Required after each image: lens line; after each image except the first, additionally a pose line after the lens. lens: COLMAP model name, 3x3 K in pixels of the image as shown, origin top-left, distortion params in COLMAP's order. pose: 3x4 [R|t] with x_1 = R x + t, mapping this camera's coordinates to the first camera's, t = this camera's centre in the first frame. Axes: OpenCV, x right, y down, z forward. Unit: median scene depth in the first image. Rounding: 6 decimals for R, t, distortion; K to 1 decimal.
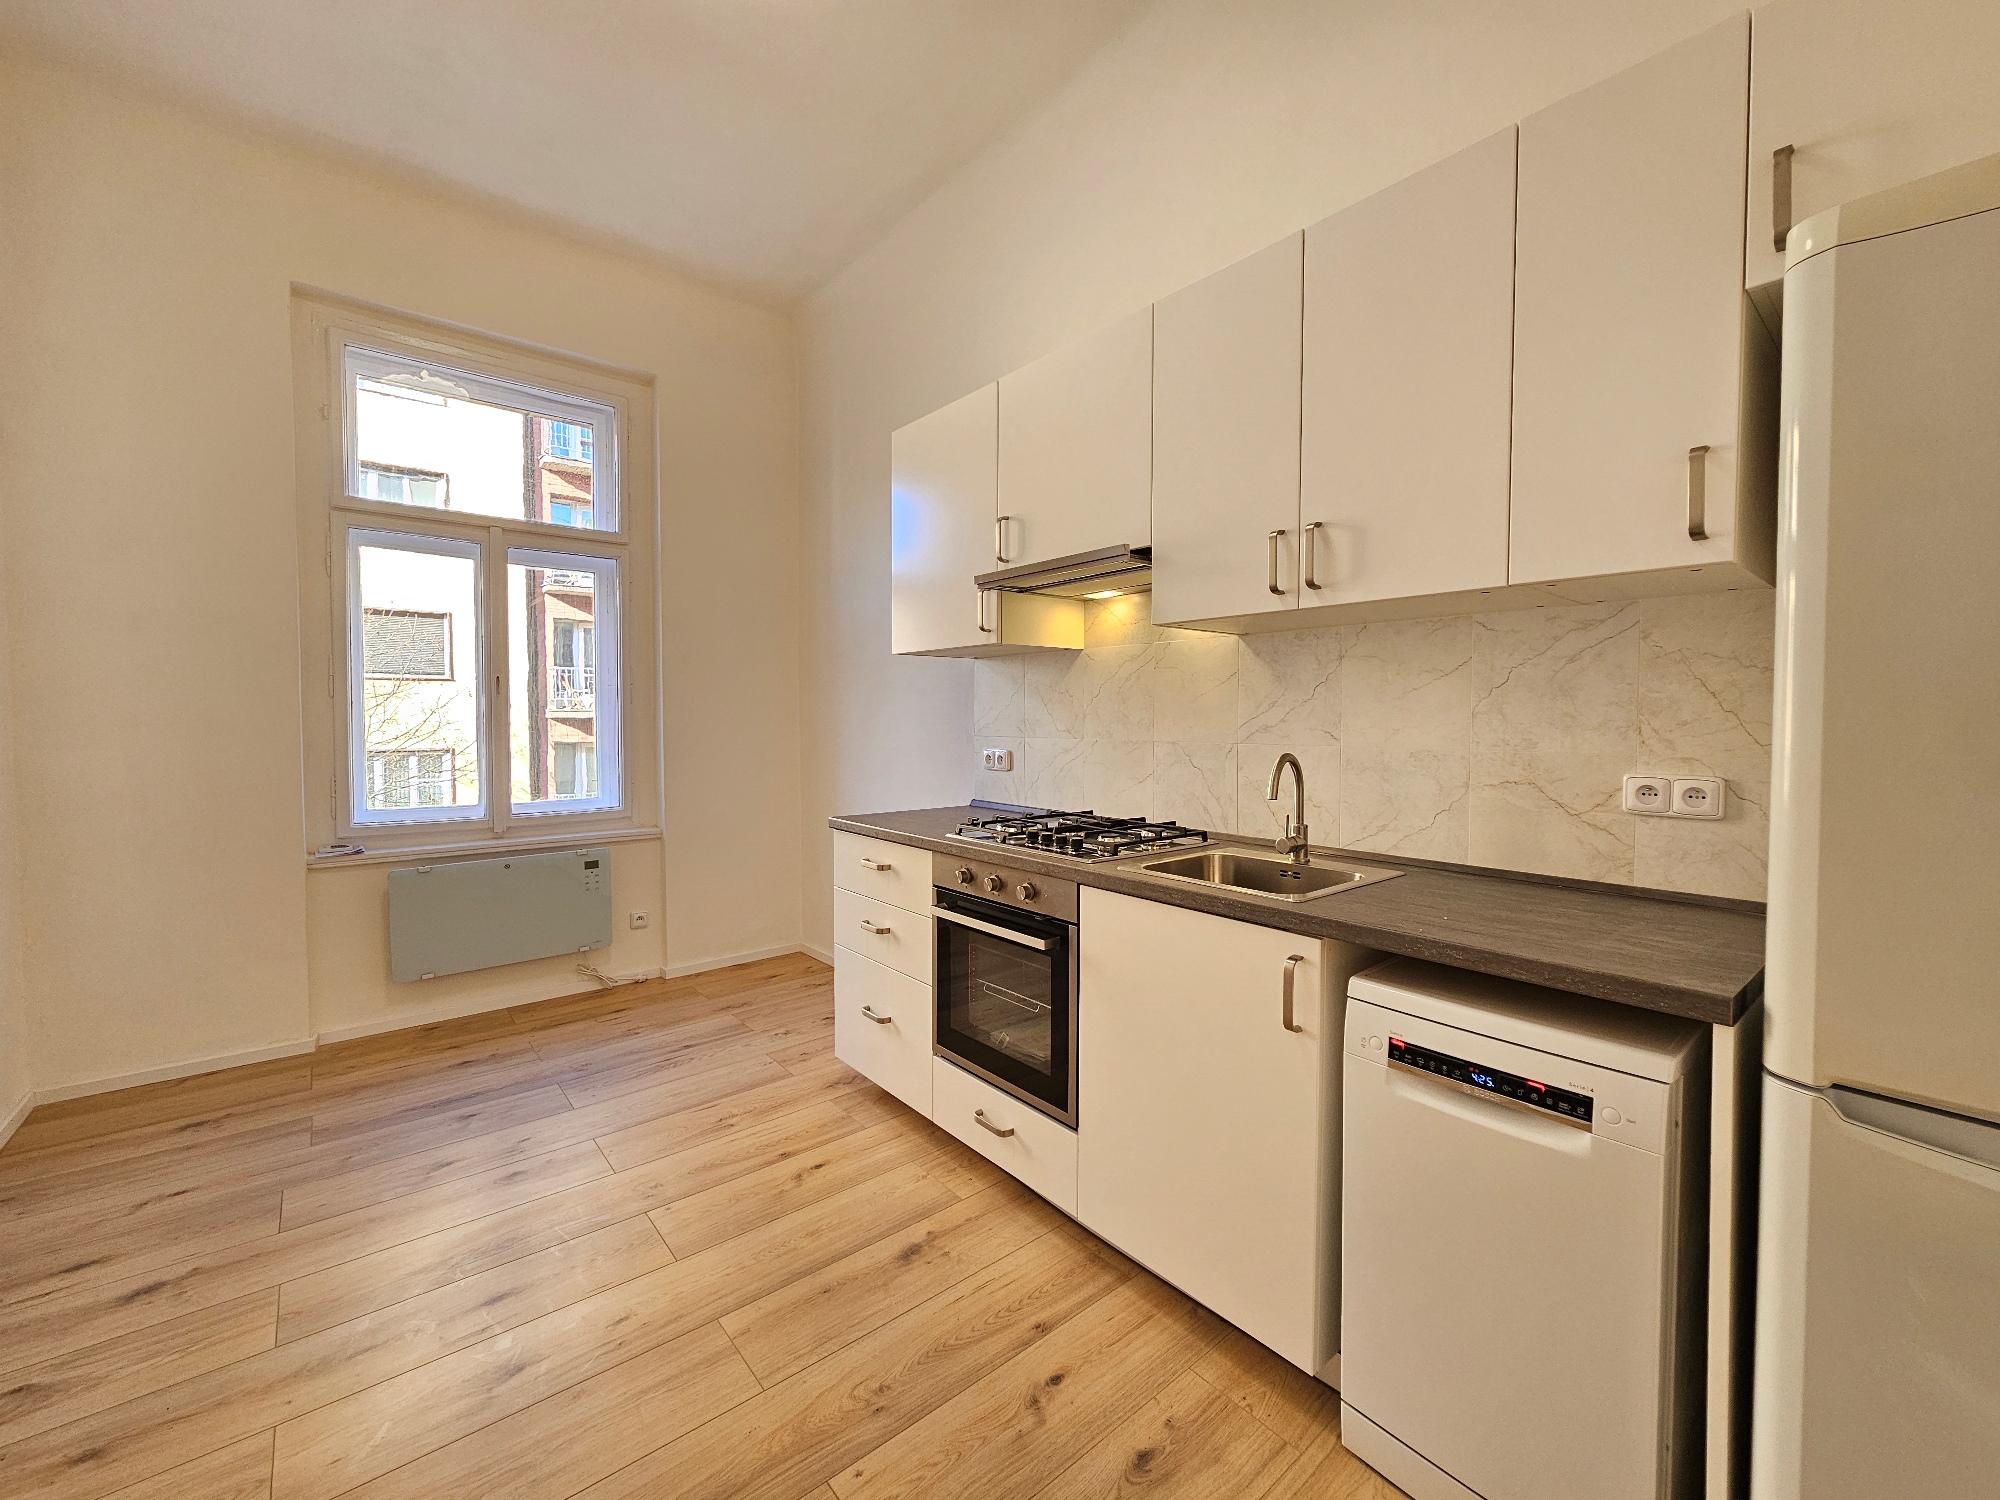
lens RADIAL K [[817.8, 0, 998.8], [0, 817.8, 734.3], [0, 0, 1]] dist [-0.000601, -0.000447]
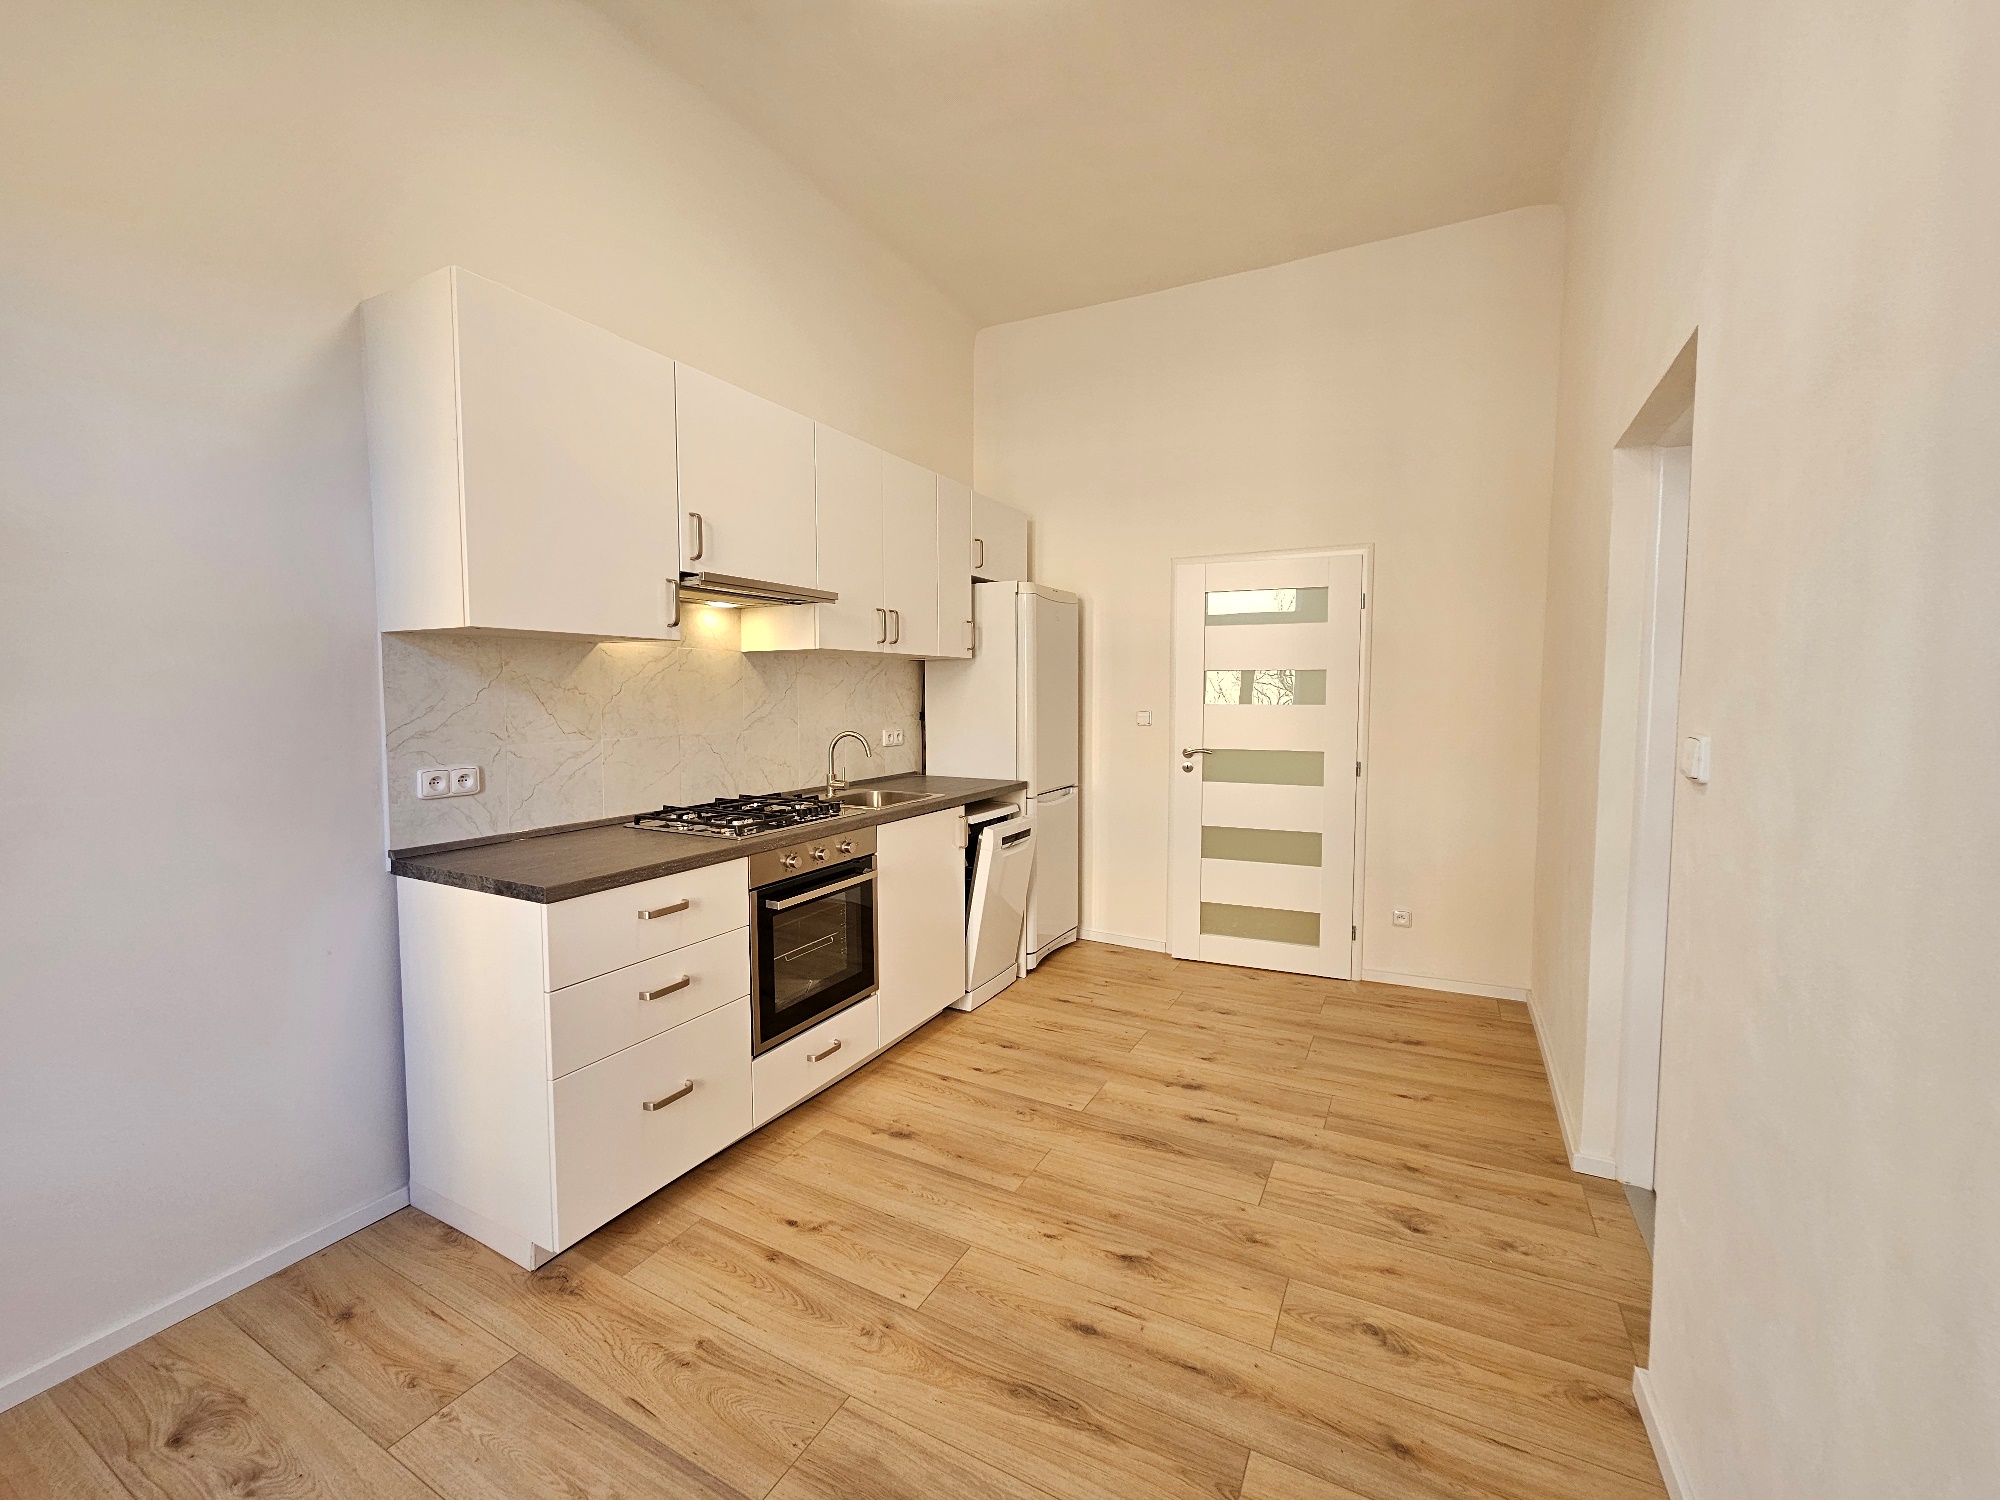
lens RADIAL K [[817.8, 0, 992.6], [0, 817.8, 755.2], [0, 0, 1]] dist [-0.000601, -0.000447]
pose [[-0.373590, -0.048774, 0.926311, -1.166543], [0.049227, 0.996167, 0.072306, -0.027515], [-0.926287, 0.072613, -0.369757, 1.162852]]
